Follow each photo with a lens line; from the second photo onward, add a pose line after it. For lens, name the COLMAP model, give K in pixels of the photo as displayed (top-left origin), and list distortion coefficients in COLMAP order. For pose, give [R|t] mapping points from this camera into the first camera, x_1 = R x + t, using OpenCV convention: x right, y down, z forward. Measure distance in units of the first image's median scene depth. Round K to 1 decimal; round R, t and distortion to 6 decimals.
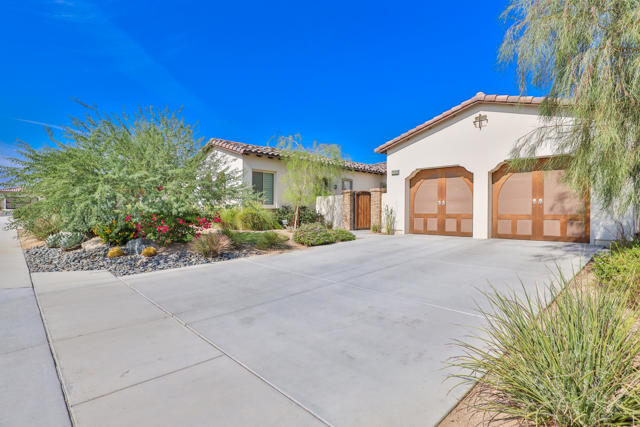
lens RADIAL K [[314.1, 0, 320.0], [0, 314.1, 213.5], [0, 0, 1]] dist [0.000114, -0.000005]
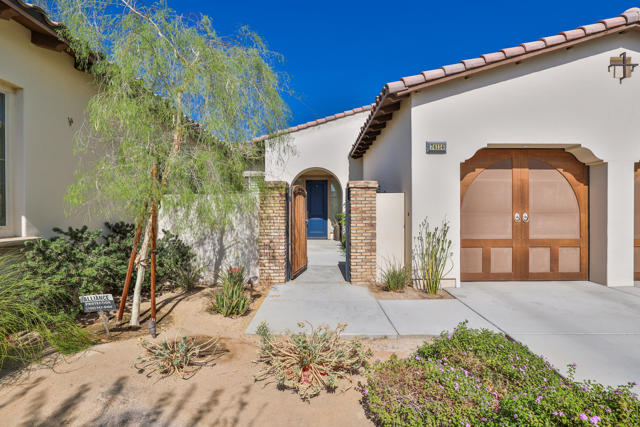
lens RADIAL K [[271.9, 0, 320.9], [0, 271.9, 220.4], [0, 0, 1]] dist [0.000691, 0.000199]
pose [[0.691131, 0.003593, 0.722720, -0.156539], [0.010289, 0.999837, -0.014810, -0.025505], [-0.722656, 0.017672, 0.690982, 0.914000]]
